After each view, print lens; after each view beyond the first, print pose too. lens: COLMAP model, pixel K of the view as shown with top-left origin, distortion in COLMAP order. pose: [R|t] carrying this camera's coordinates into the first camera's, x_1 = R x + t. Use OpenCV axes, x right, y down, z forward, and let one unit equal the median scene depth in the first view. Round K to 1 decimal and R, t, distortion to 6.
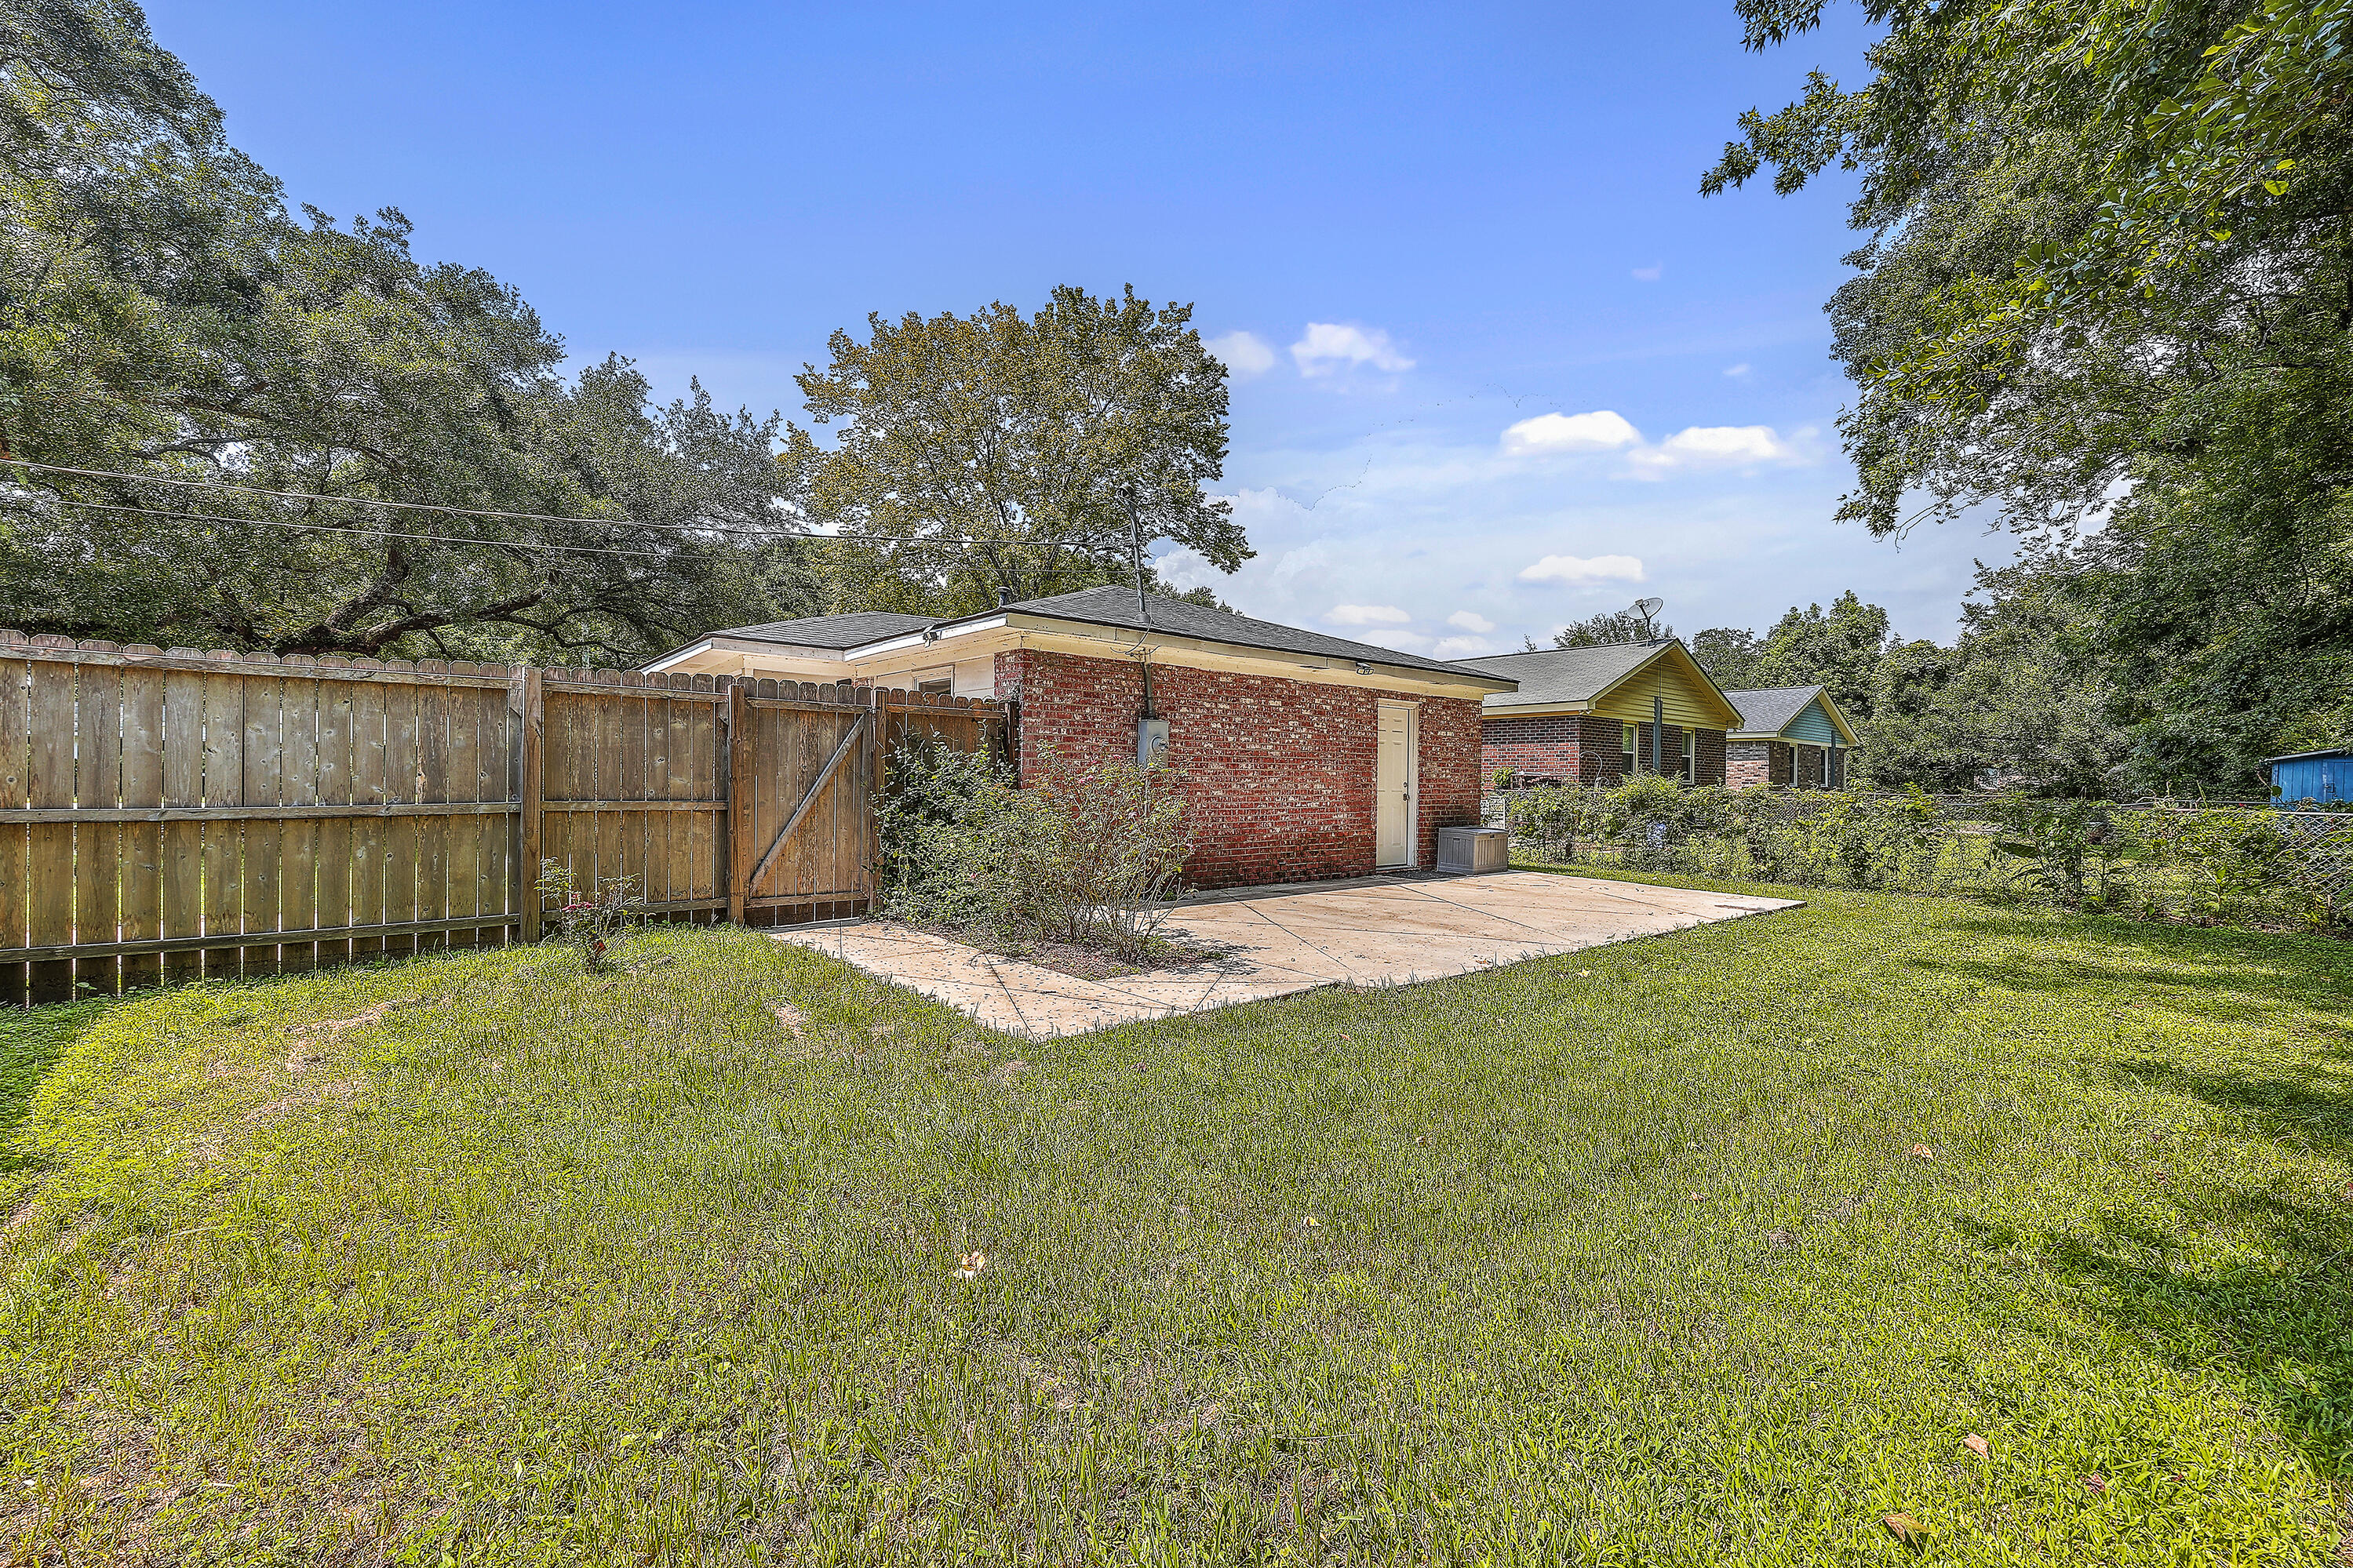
lens RADIAL K [[965.3, 0, 1171.4], [0, 965.3, 790.4], [0, 0, 1]] dist [0.008551, -0.001878]
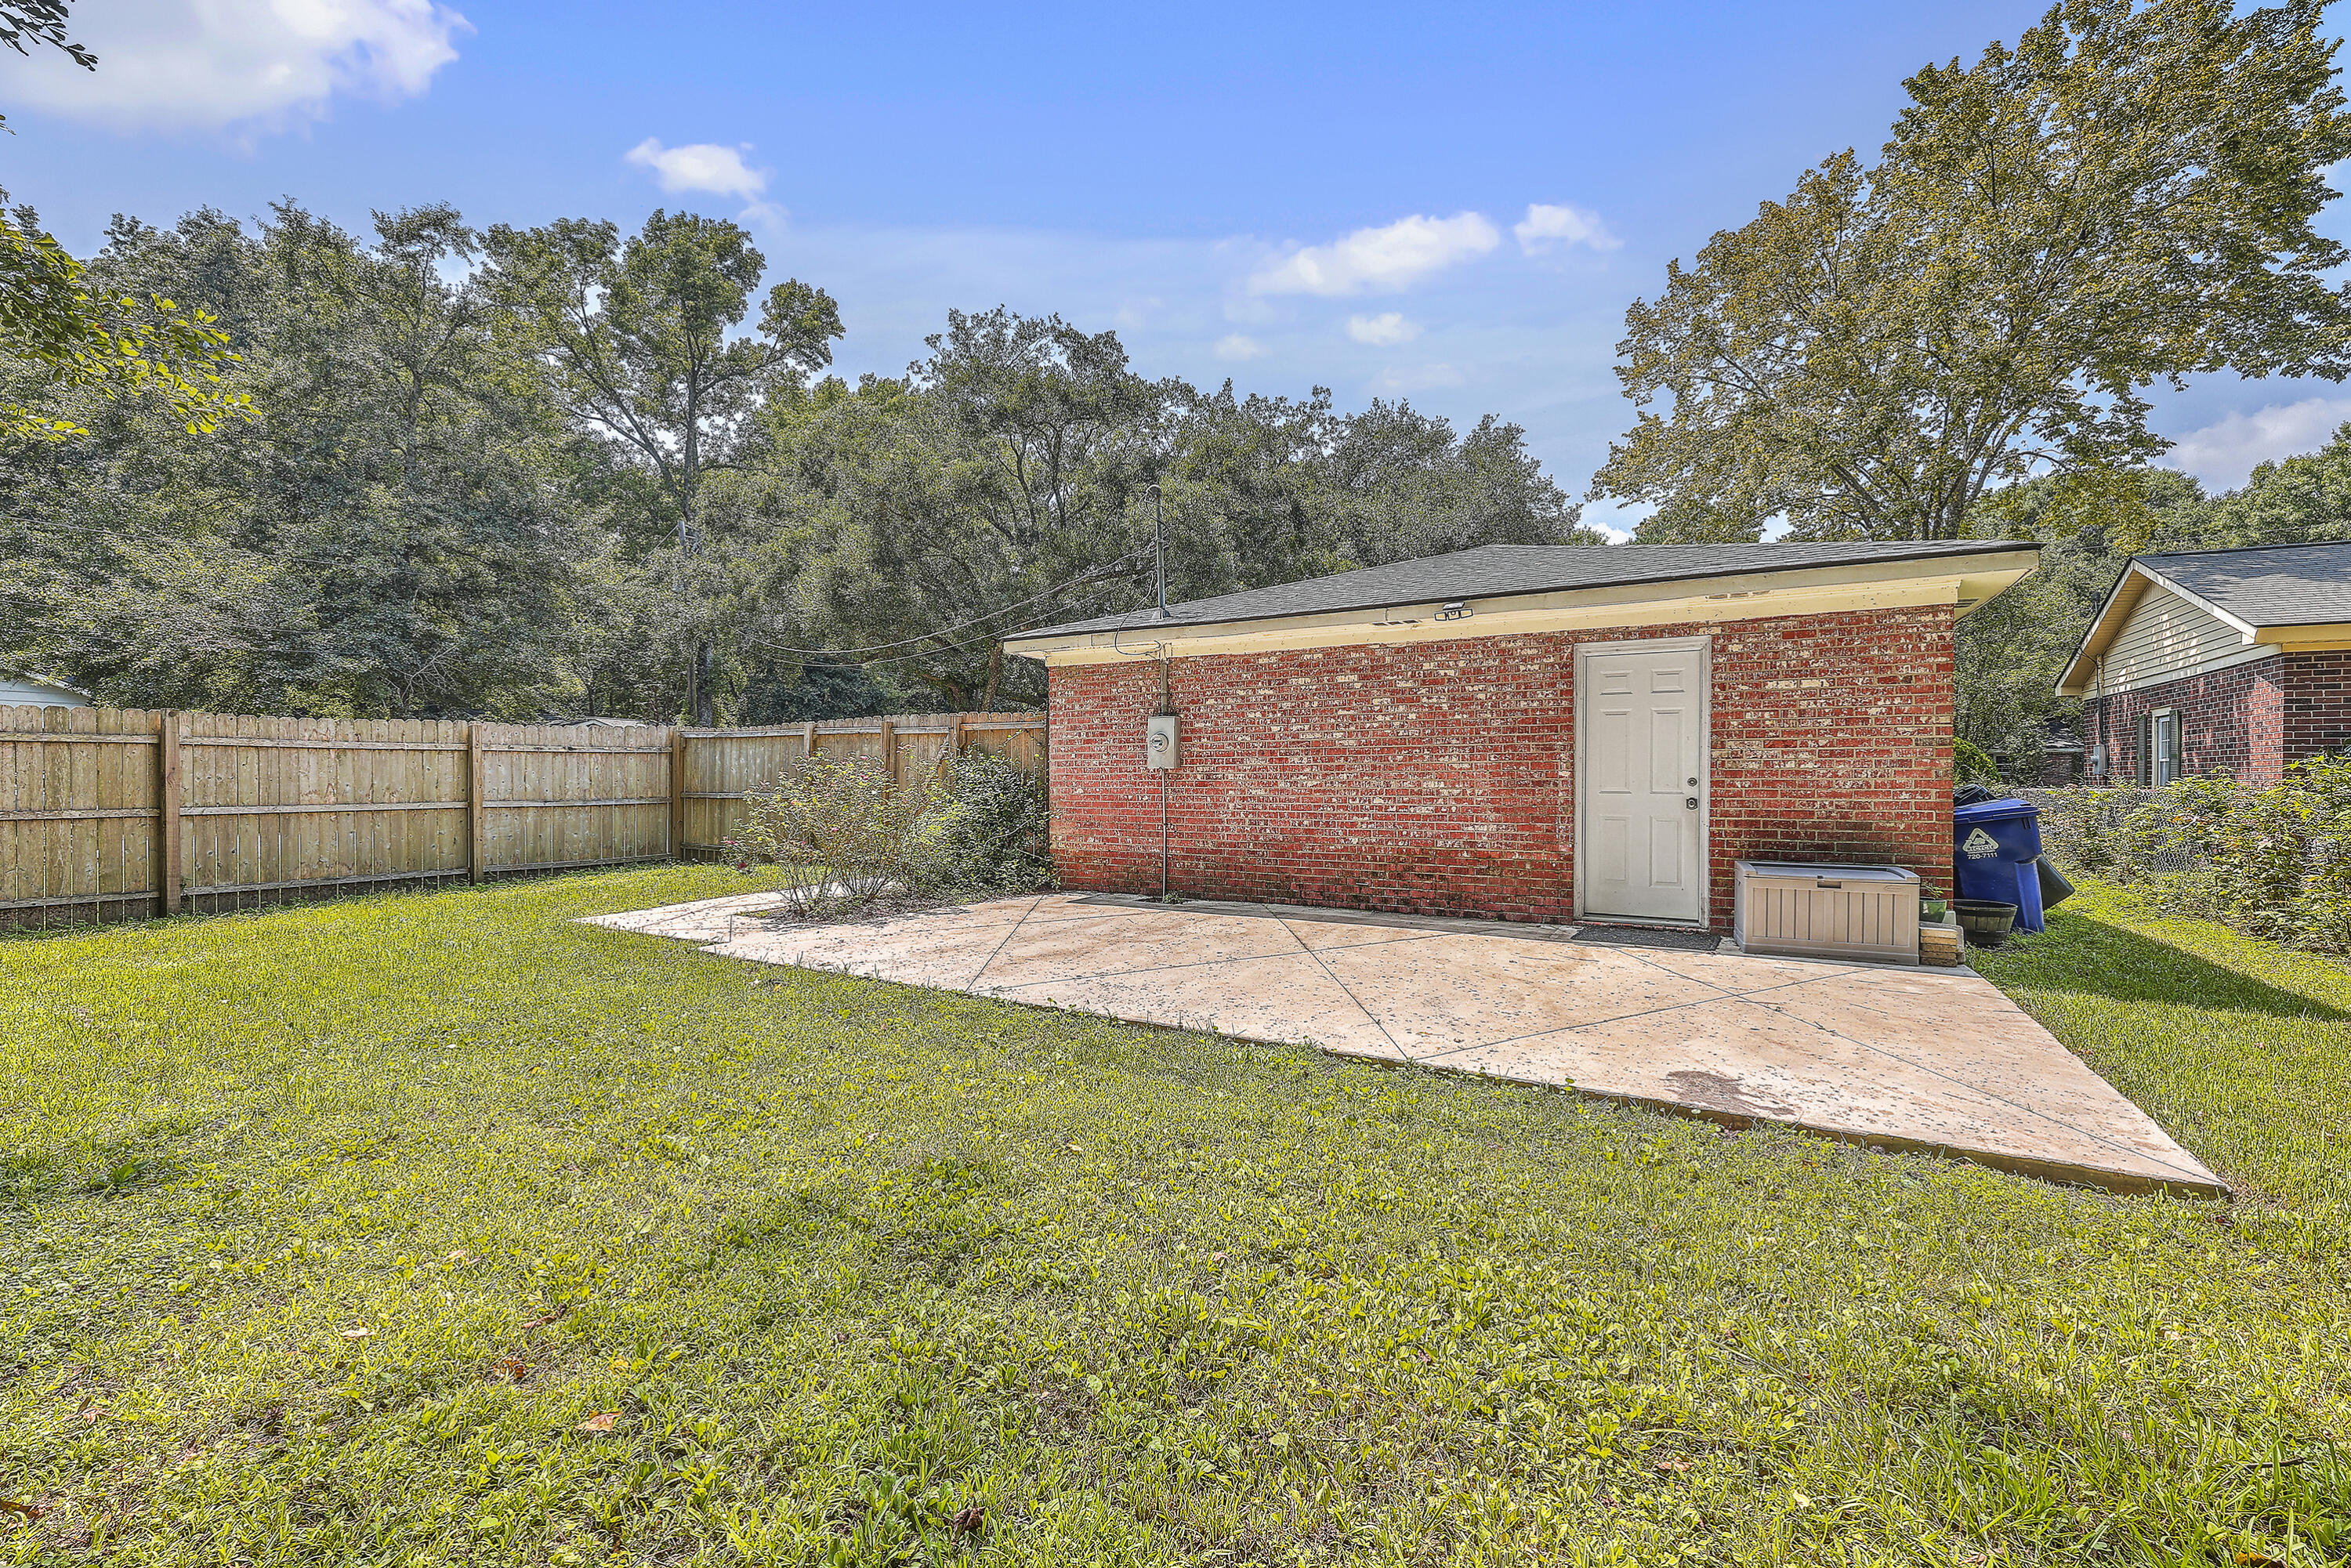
lens RADIAL K [[964.6, 0, 1174.3], [0, 964.6, 777.2], [0, 0, 1]] dist [0.008551, -0.001878]
pose [[0.331808, -0.016227, -0.943207, 0.762886], [-0.011088, 0.999716, -0.021100, 0.007593], [0.943282, 0.017459, 0.331534, 0.578066]]
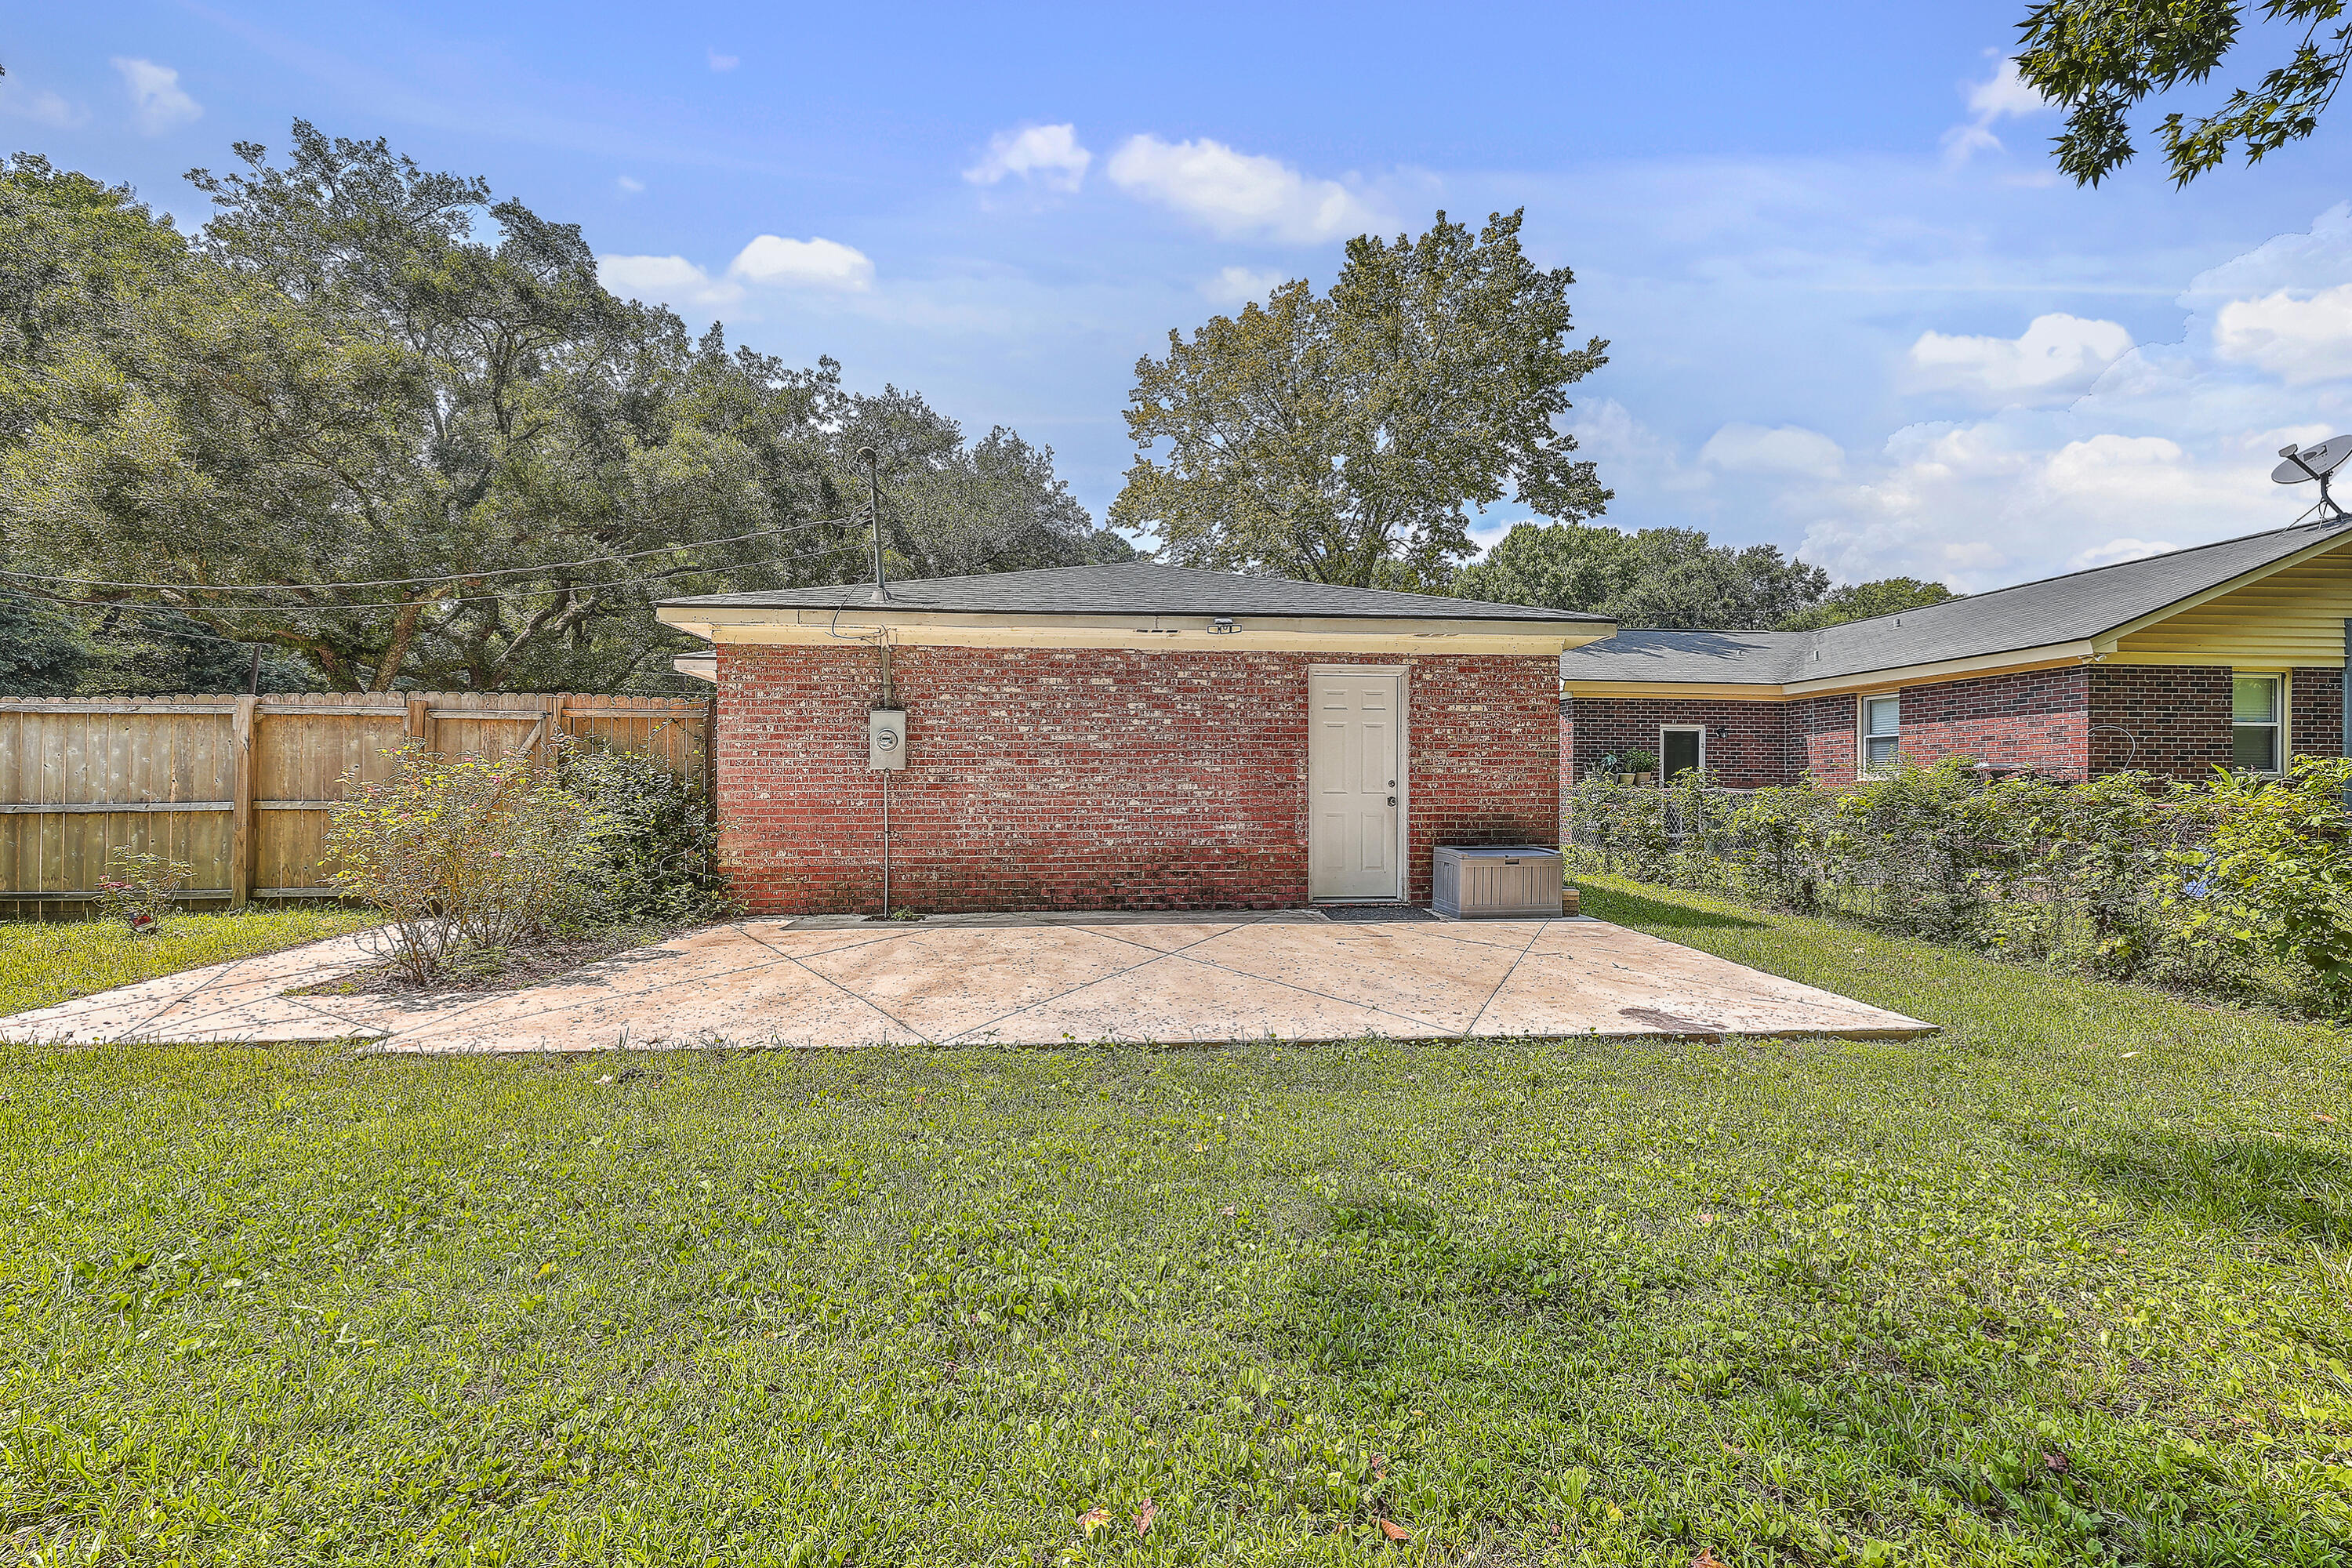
lens RADIAL K [[965.0, 0, 1180.2], [0, 965.0, 776.3], [0, 0, 1]] dist [0.008551, -0.001878]
pose [[0.811099, -0.015140, -0.584712, 0.590194], [0.001359, 0.999711, -0.024000, 0.005853], [0.584907, 0.018672, 0.810886, 0.378945]]
